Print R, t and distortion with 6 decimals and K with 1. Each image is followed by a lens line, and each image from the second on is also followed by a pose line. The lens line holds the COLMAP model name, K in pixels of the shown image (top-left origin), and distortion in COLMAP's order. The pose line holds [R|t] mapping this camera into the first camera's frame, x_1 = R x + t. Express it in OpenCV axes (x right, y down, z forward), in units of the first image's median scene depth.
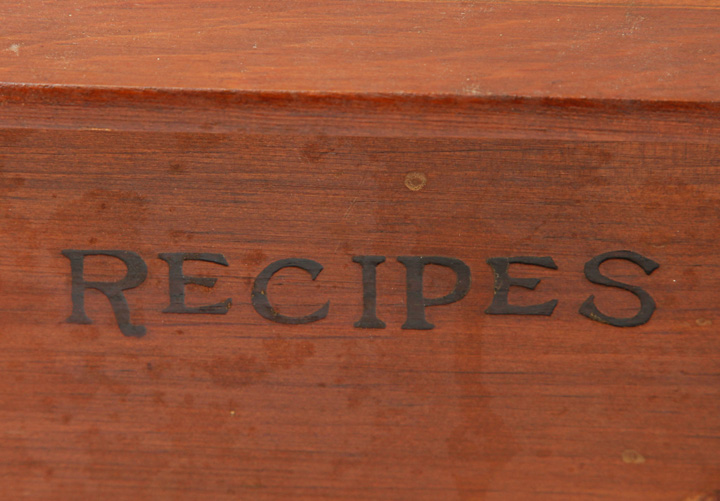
lens RADIAL K [[3254.1, 0, 354.3], [0, 3254.1, 250.0], [0, 0, 1]] dist [0.392990, 0.000000]
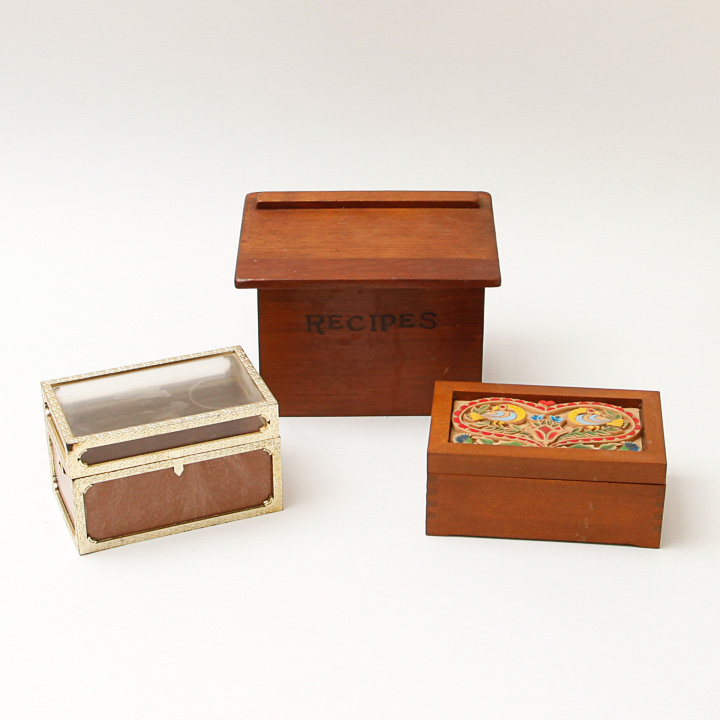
lens RADIAL K [[1446.0, 0, 362.3], [0, 1446.0, 359.0], [0, 0, 1]] dist [-0.208179, 0.000000]
pose [[0.999564, -0.028506, -0.007708, 0.003243], [0.028604, 0.999508, 0.012875, 0.037163], [0.007337, -0.013089, 0.999887, -1.014957]]
